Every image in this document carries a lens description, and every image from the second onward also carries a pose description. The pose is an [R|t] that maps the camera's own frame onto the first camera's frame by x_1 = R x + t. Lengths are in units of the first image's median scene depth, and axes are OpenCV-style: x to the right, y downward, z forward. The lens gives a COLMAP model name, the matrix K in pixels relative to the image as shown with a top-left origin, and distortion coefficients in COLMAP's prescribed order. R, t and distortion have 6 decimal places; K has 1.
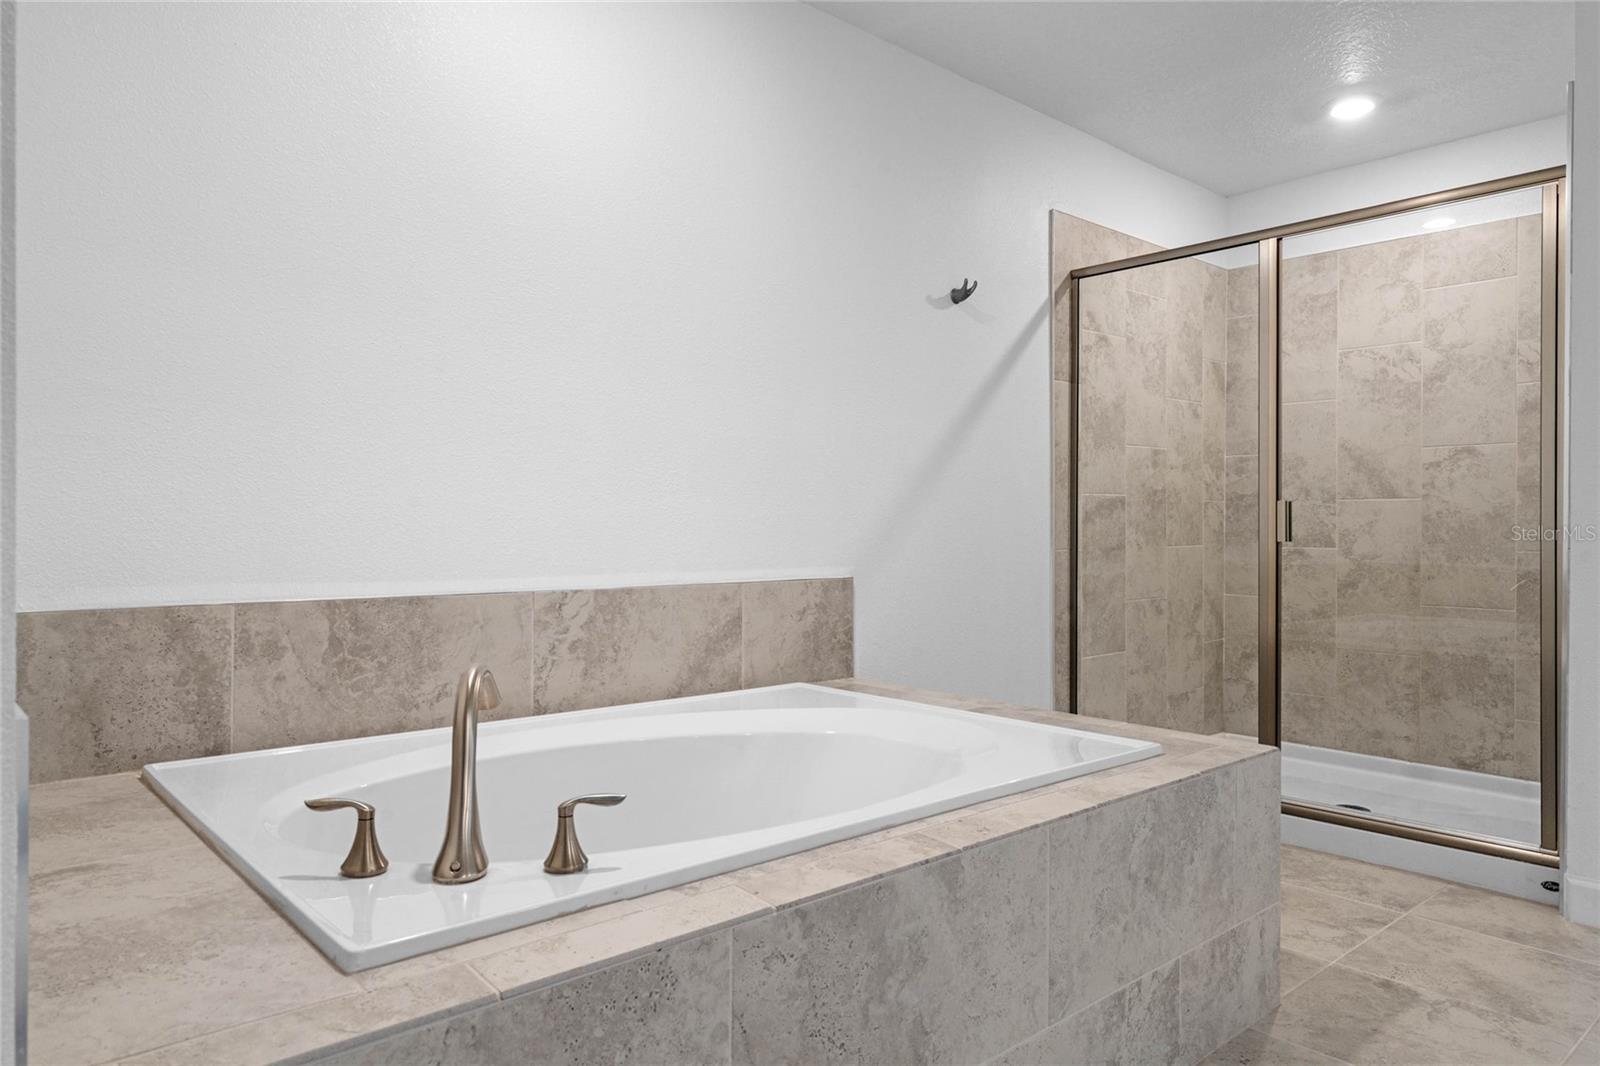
lens RADIAL K [[1033.7, 0, 794.3], [0, 1033.7, 532.9], [0, 0, 1]] dist [0.017411, -0.009777]
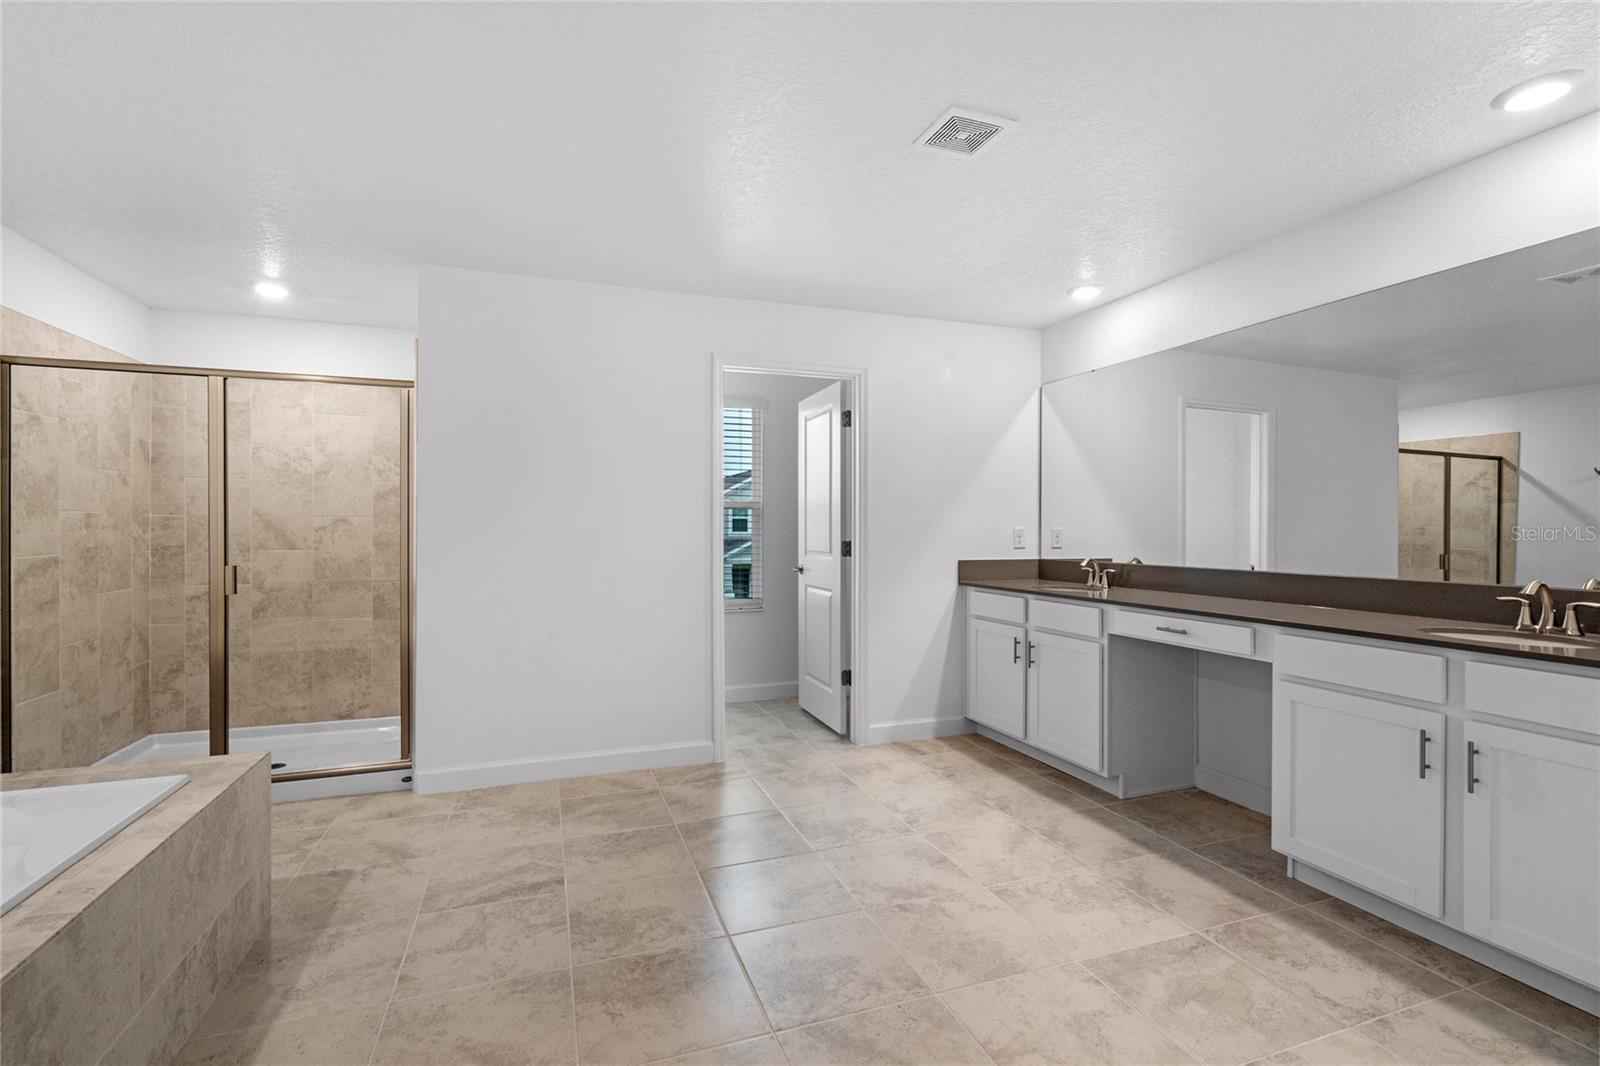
lens RADIAL K [[729.6, 0, 810.4], [0, 729.6, 531.6], [0, 0, 1]] dist [0.010127, -0.001258]
pose [[0.360796, -0.004439, 0.932634, -0.149739], [-0.006868, 0.999949, 0.007416, -0.076999], [-0.932620, -0.009081, 0.360747, -0.082306]]
